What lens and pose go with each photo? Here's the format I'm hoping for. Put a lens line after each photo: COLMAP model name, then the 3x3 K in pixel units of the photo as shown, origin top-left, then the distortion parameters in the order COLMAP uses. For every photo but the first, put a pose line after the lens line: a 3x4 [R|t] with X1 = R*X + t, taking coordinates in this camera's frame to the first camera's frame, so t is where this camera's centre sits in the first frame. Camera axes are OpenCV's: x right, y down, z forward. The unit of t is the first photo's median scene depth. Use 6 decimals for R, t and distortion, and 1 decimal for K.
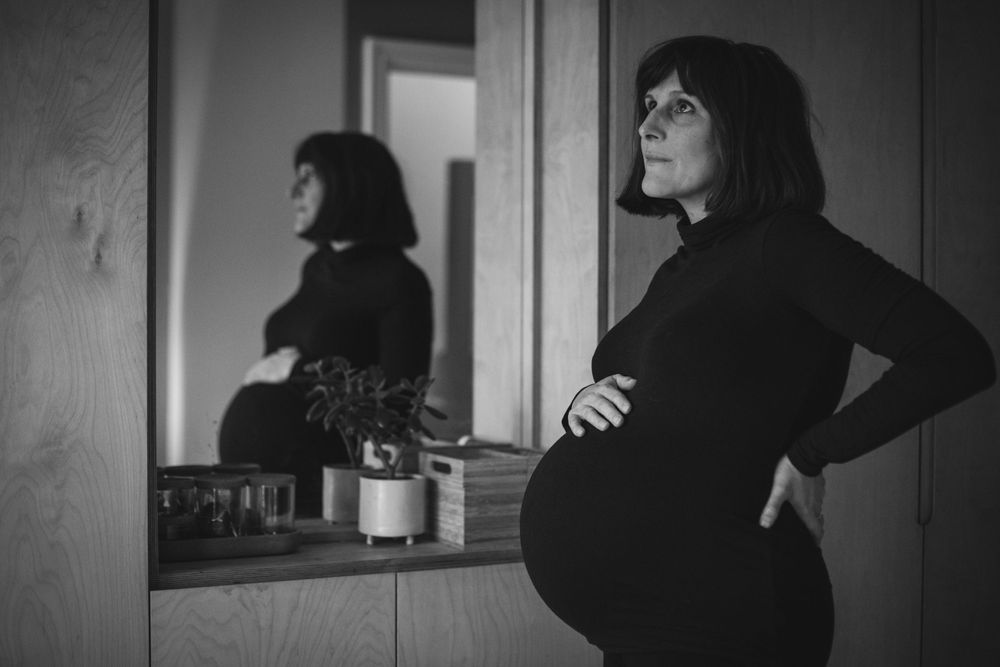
lens RADIAL K [[1463.3, 0, 500.0], [0, 1463.3, 333.5], [0, 0, 1]] dist [-0.188400, 0.046461]
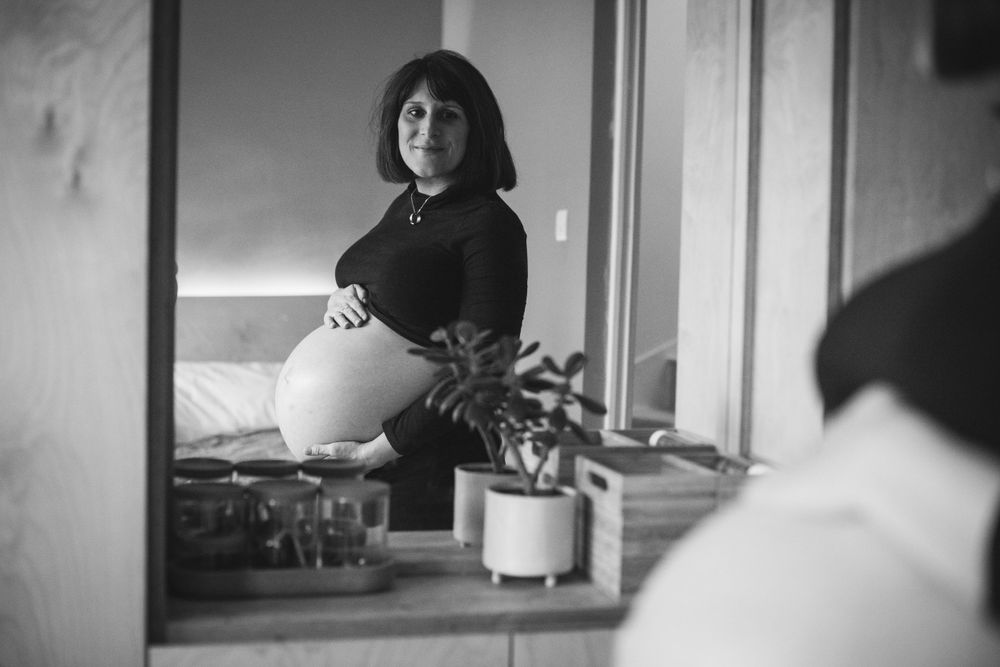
lens RADIAL K [[1463.3, 0, 500.0], [0, 1463.3, 333.5], [0, 0, 1]] dist [-0.188400, 0.046461]
pose [[0.976018, 0.029836, -0.215636, 0.066157], [-0.022206, 0.999042, 0.037720, -0.006890], [0.216555, -0.032027, 0.975745, 0.297723]]
